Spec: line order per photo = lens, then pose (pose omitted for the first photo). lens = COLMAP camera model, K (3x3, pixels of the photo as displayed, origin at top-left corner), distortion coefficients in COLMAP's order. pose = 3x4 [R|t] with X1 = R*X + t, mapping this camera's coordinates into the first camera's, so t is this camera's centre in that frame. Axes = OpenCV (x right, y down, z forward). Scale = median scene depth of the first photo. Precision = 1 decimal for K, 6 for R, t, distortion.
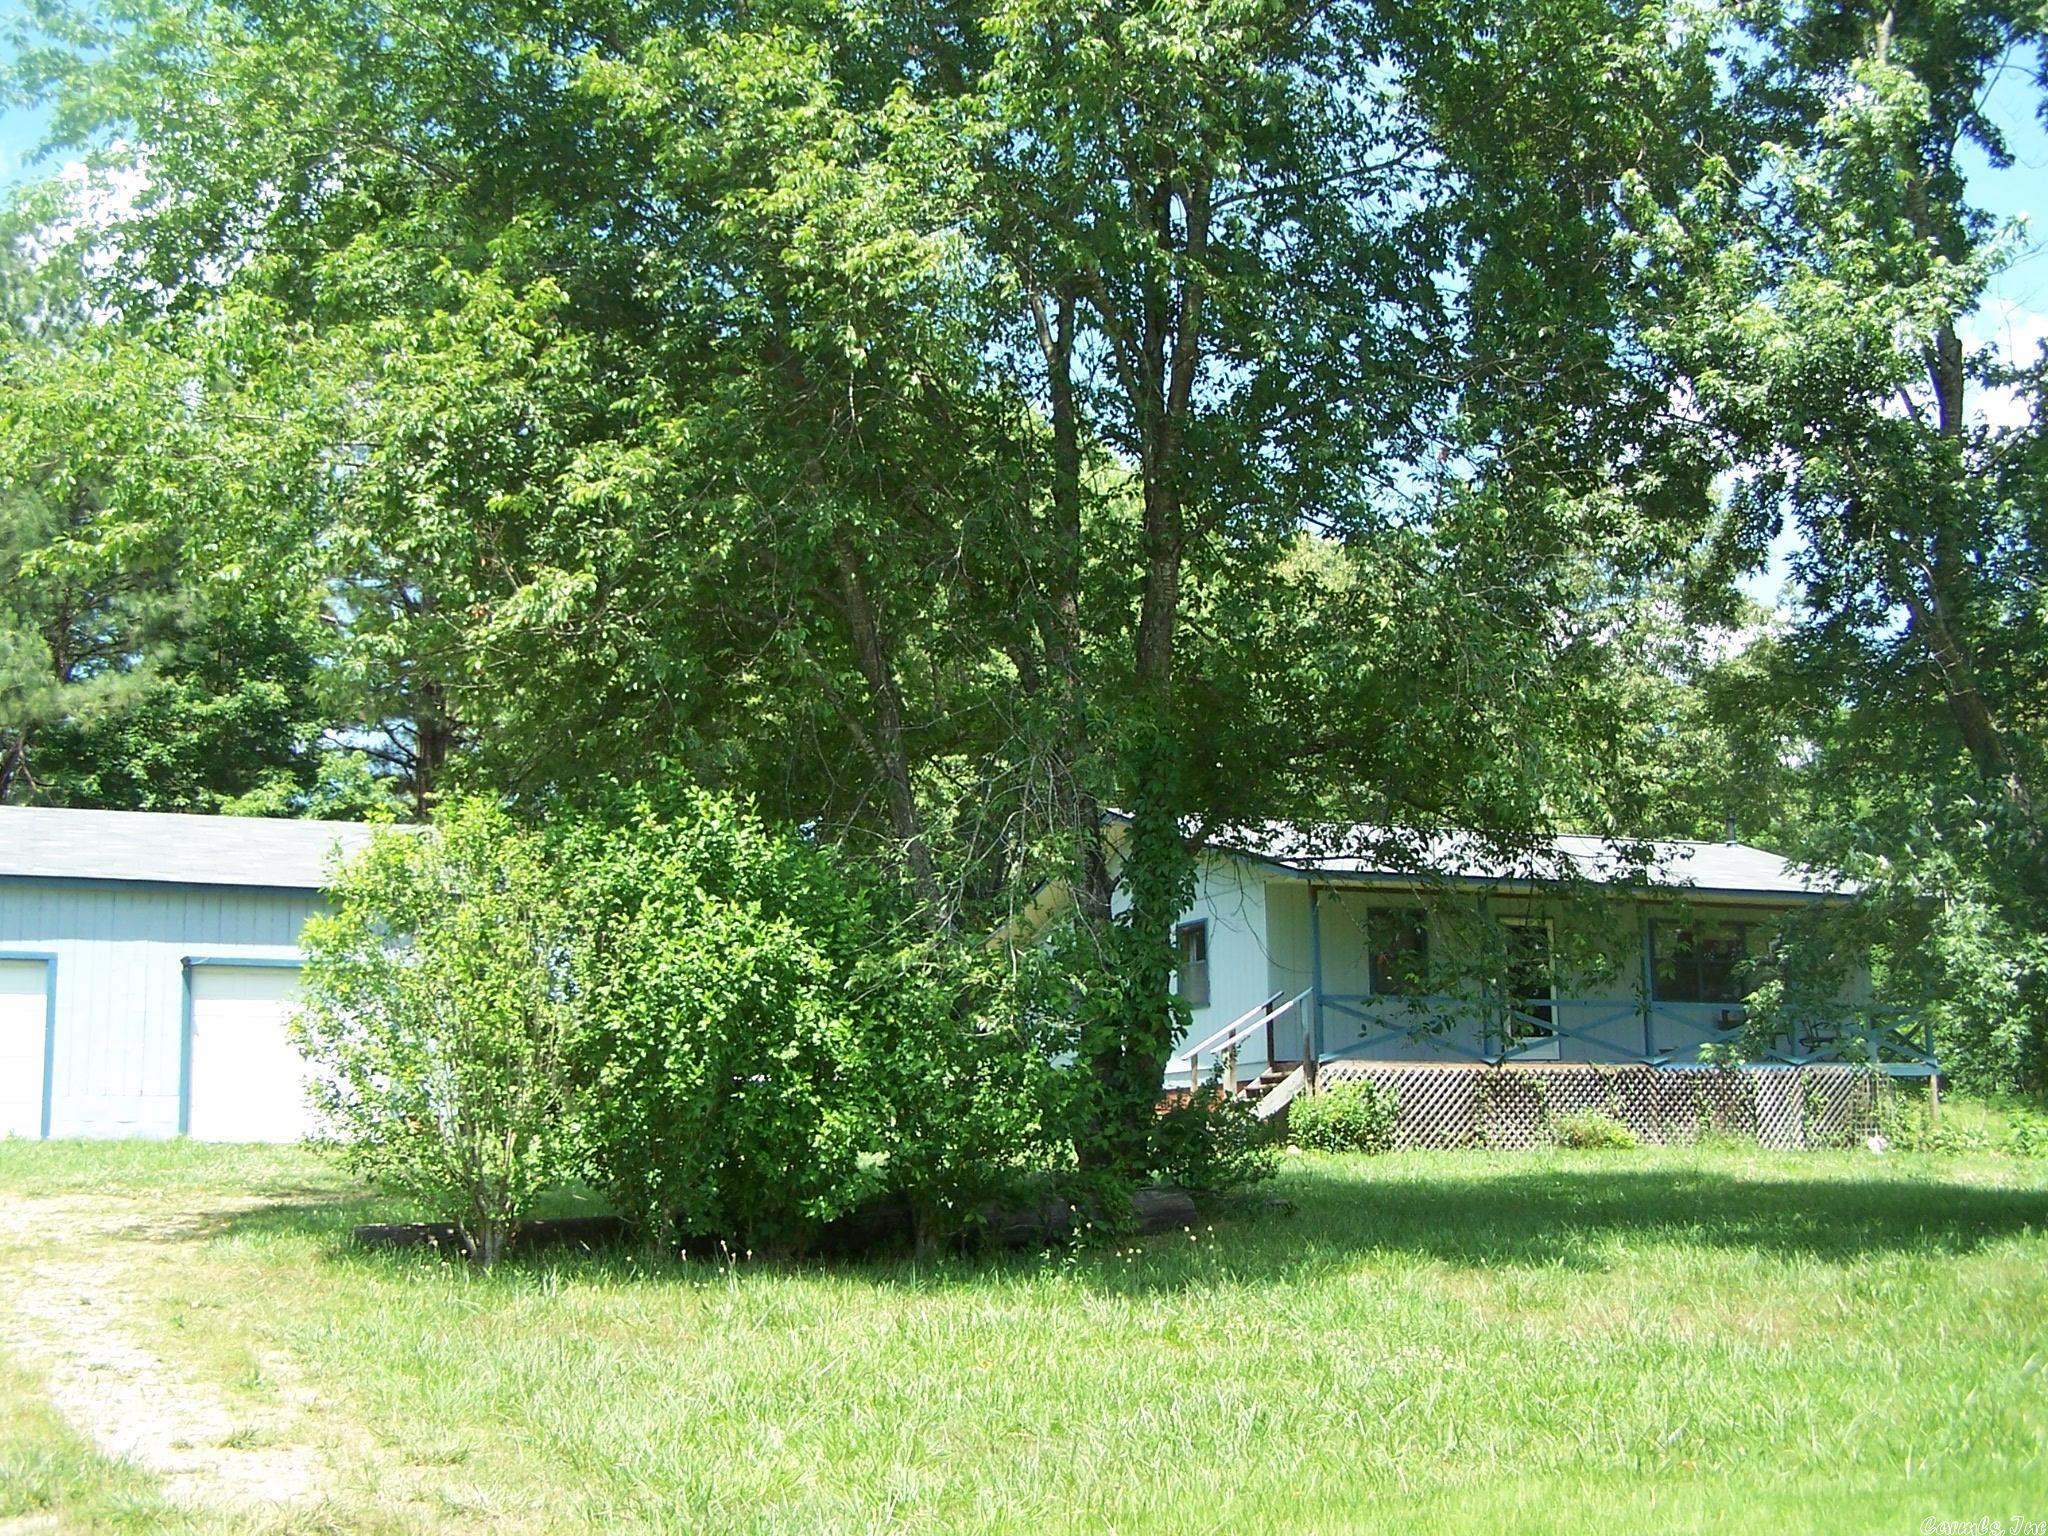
lens RADIAL K [[2400.6, 0, 1024.0], [0, 2400.6, 768.0], [0, 0, 1]] dist [-0.061353, 0.000311]
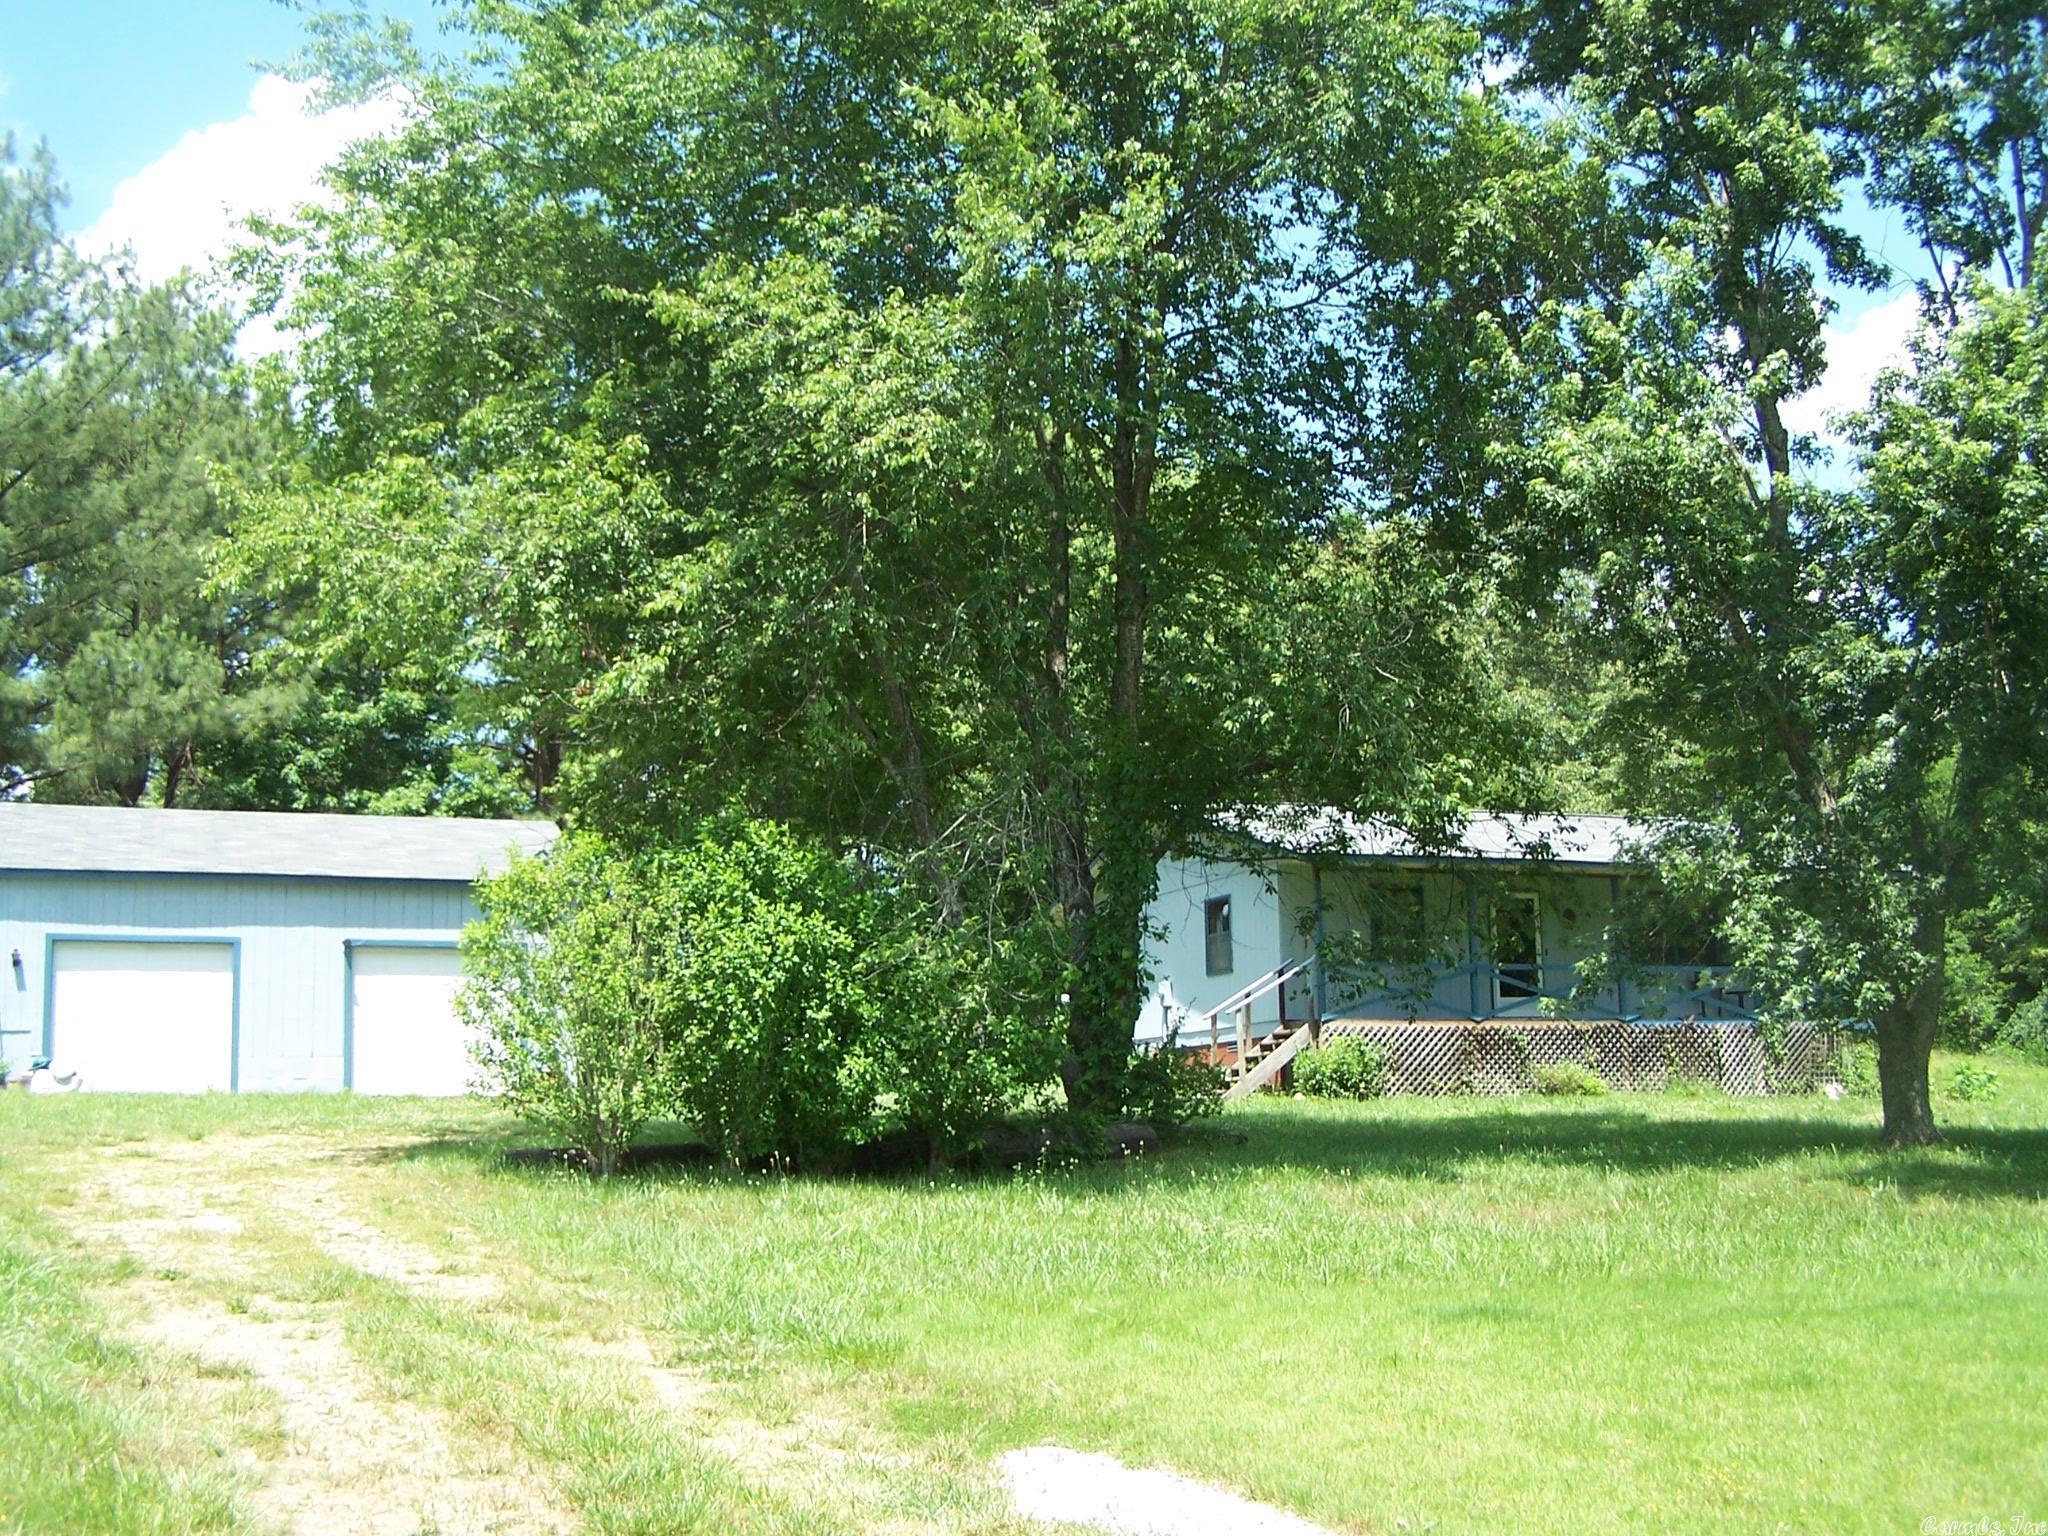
lens RADIAL K [[2500.4, 0, 1024.0], [0, 2500.4, 768.0], [0, 0, 1]] dist [-0.063450, 0.069237]
pose [[0.998617, -0.012131, -0.051147, 0.071032], [0.013205, 0.999698, 0.020721, -0.039687], [0.050880, -0.021368, 0.998476, -0.317398]]
